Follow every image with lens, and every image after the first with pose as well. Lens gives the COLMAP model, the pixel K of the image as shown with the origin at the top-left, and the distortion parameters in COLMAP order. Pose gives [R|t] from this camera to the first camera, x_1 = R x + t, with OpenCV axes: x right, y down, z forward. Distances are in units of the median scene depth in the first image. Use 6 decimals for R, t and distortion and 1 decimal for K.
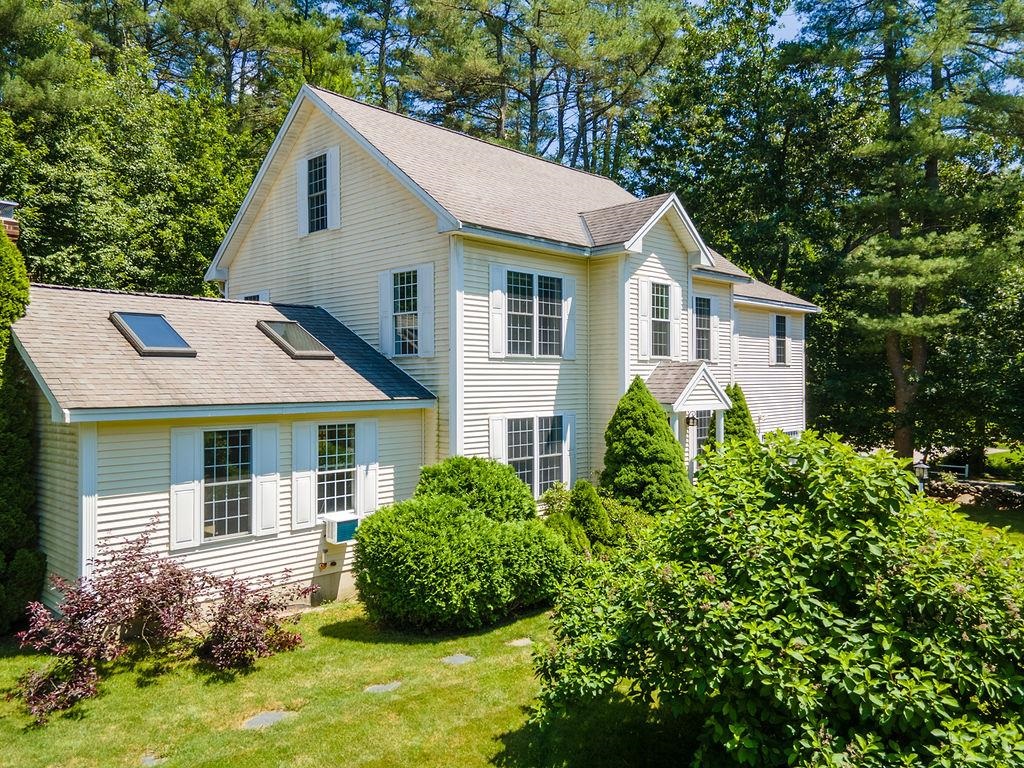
lens RADIAL K [[750.5, 0, 512.0], [0, 750.5, 384.0], [0, 0, 1]] dist [0.048573, 0.001442]
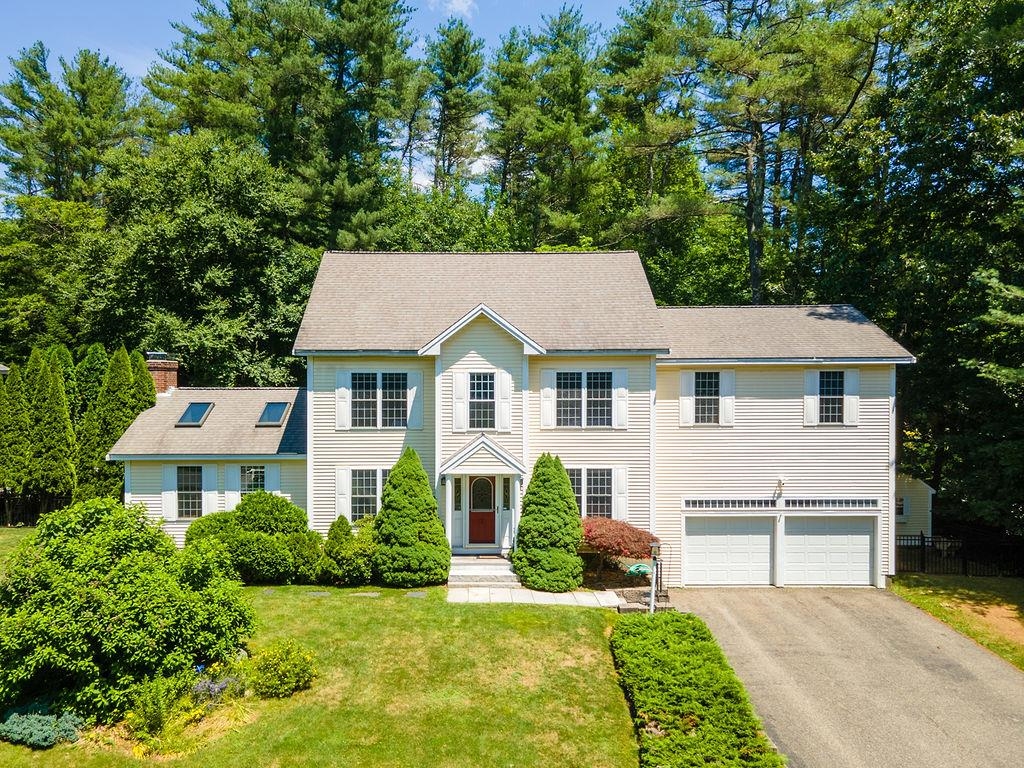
lens RADIAL K [[750.5, 0, 512.0], [0, 750.5, 384.0], [0, 0, 1]] dist [0.048573, 0.001442]
pose [[0.718139, 0.009004, -0.695841, 1.226409], [-0.007476, 0.999958, 0.005224, -0.130662], [0.695859, 0.001450, 0.718177, 0.113357]]
